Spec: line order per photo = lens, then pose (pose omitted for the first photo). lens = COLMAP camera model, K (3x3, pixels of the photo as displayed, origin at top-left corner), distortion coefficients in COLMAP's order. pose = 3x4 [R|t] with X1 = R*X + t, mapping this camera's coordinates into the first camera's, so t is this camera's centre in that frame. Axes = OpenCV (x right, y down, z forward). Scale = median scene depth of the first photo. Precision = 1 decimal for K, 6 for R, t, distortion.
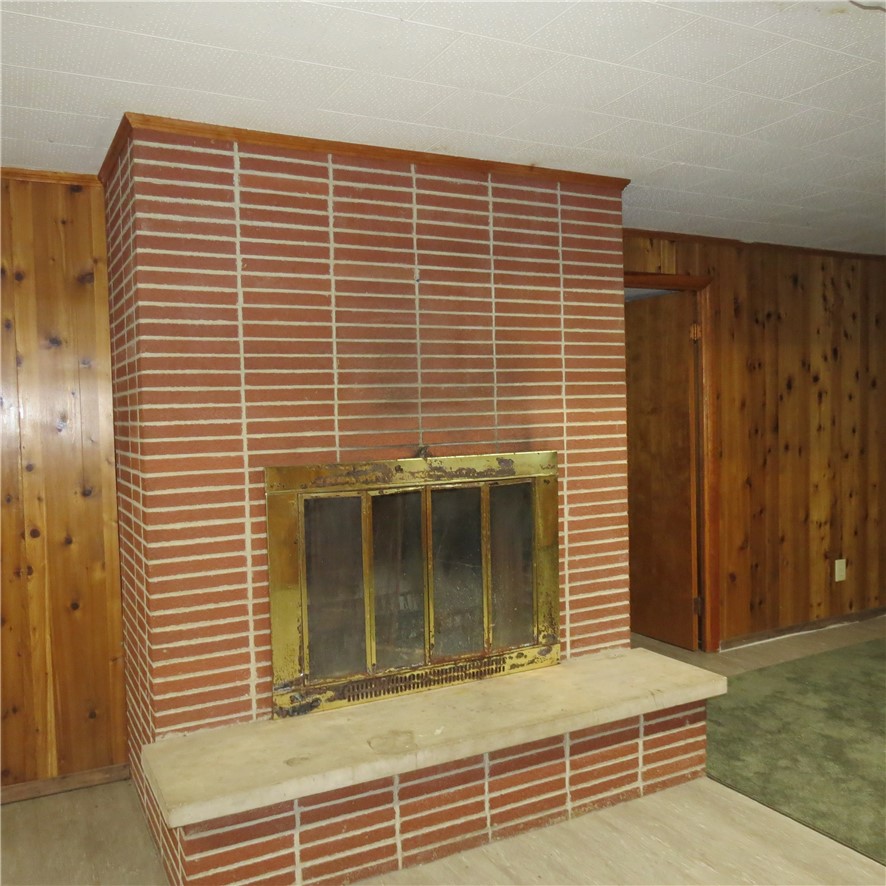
lens RADIAL K [[845.4, 0, 443.8], [0, 845.4, 442.7], [0, 0, 1]] dist [-0.009219, 0.000000]
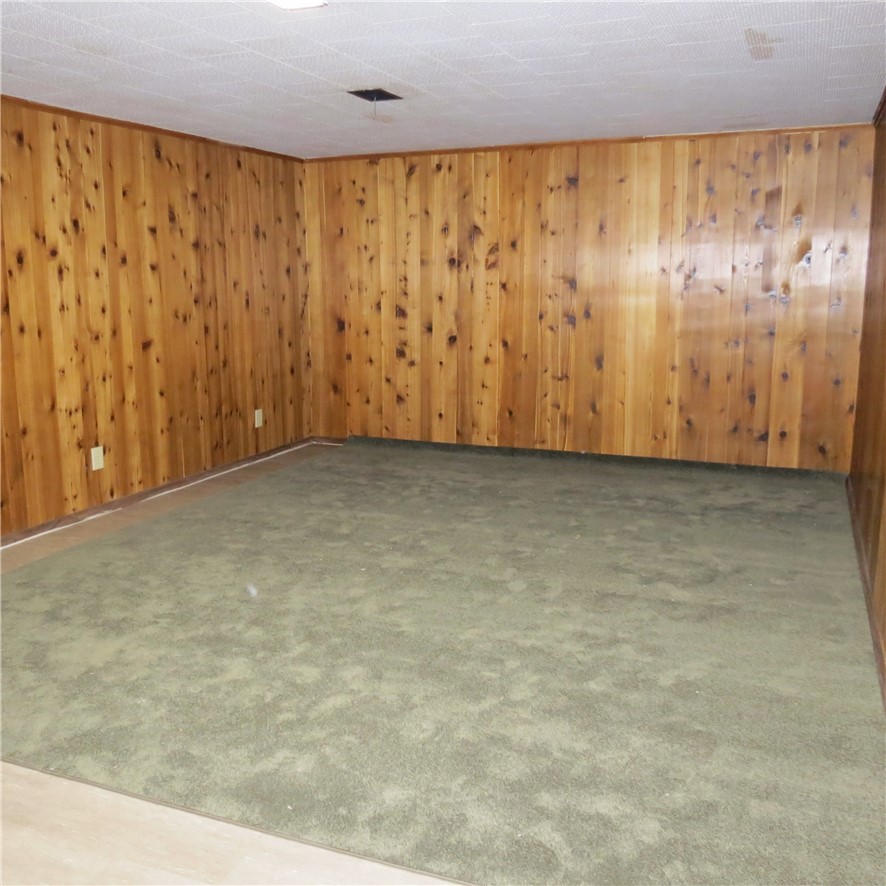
lens RADIAL K [[897.7, 0, 442.5], [0, 897.7, 442.7], [0, 0, 1]] dist [-0.036159, 0.000000]
pose [[0.767650, -0.092234, 0.634197, 0.135482], [0.003290, 0.990143, 0.140019, -0.006256], [-0.640861, -0.105399, 0.760387, -0.014354]]
